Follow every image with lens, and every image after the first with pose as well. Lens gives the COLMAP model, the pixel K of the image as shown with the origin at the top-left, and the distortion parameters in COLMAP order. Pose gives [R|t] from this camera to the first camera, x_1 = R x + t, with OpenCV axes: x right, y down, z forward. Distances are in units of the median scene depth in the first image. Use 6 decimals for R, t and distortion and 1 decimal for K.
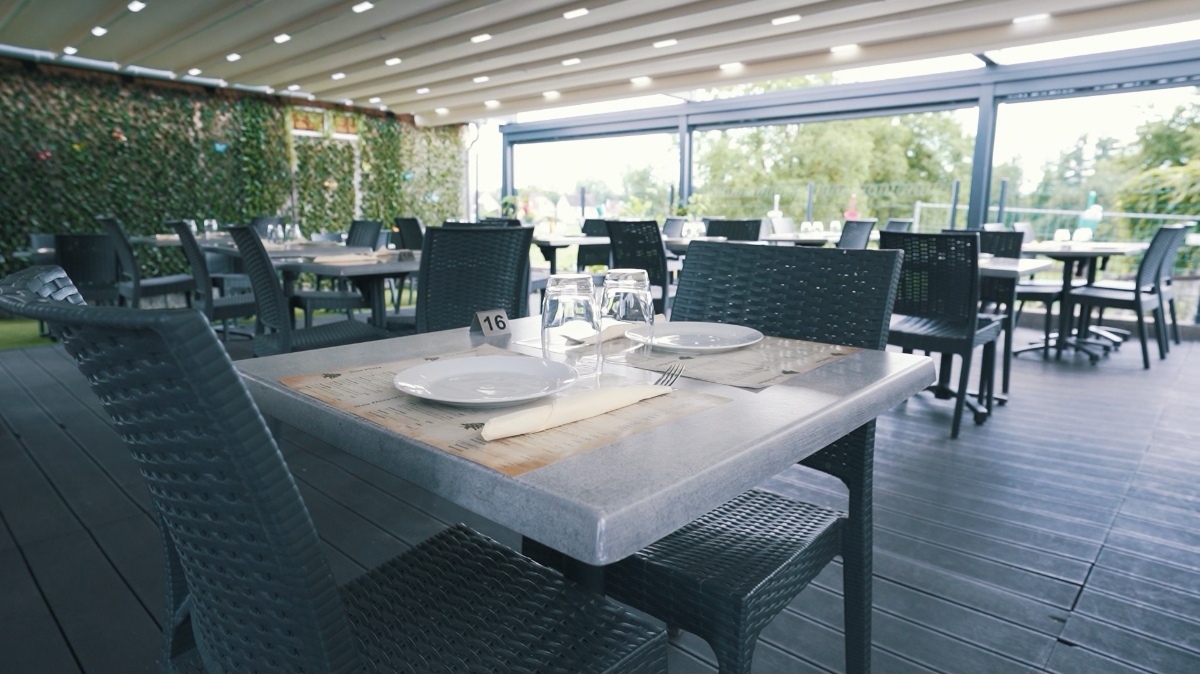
lens RADIAL K [[683.6, 0, 599.9], [0, 683.6, 334.8], [0, 0, 1]] dist [-0.023734, 0.017417]
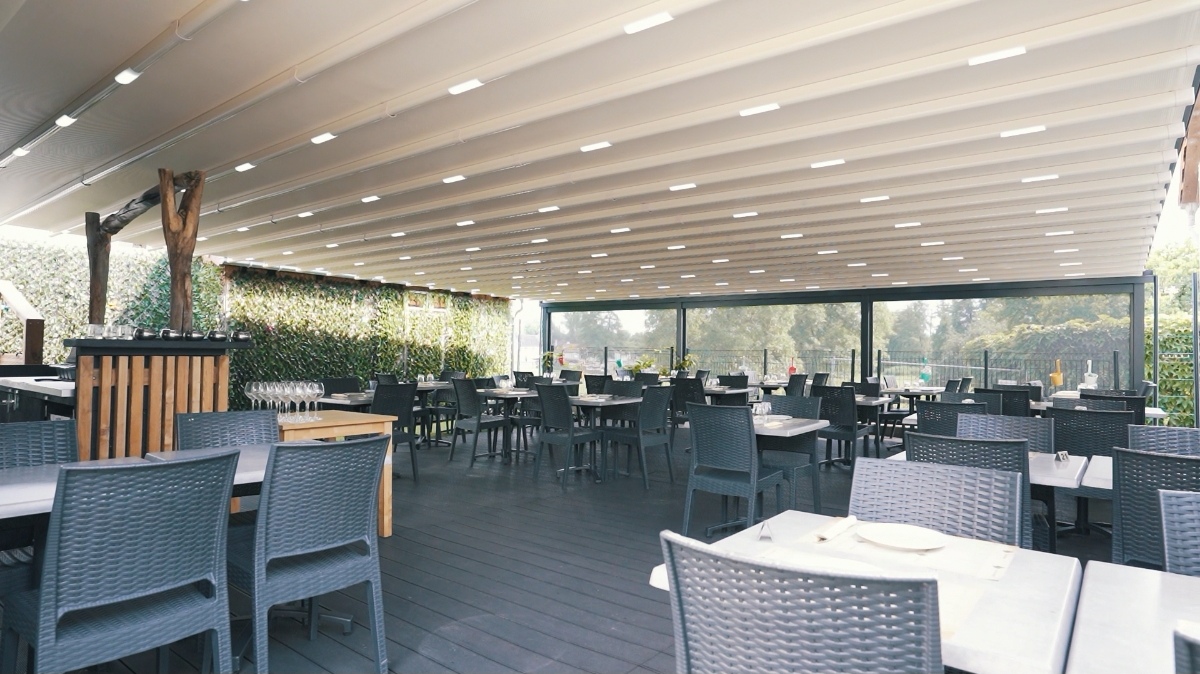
lens RADIAL K [[683.6, 0, 594.2], [0, 683.6, 337.3], [0, 0, 1]] dist [-0.023734, 0.017417]
pose [[0.997716, 0.006571, 0.067233, -0.182745], [0.006786, 0.980474, -0.196532, 0.053320], [-0.067212, 0.196539, 0.978190, -0.480811]]
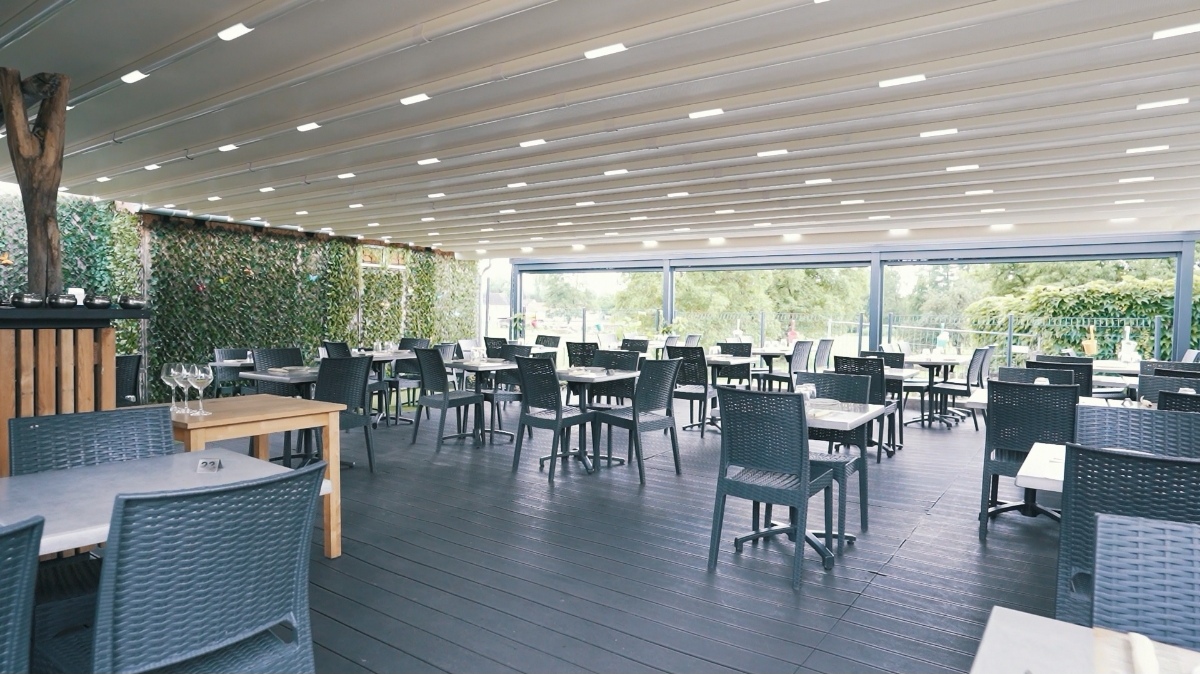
lens RADIAL K [[683.6, 0, 593.3], [0, 683.6, 333.1], [0, 0, 1]] dist [-0.023734, 0.017417]
pose [[0.992403, 0.001799, 0.123016, -0.206674], [0.015629, 0.989949, -0.140557, 0.018066], [-0.122033, 0.141412, 0.982400, -0.337812]]
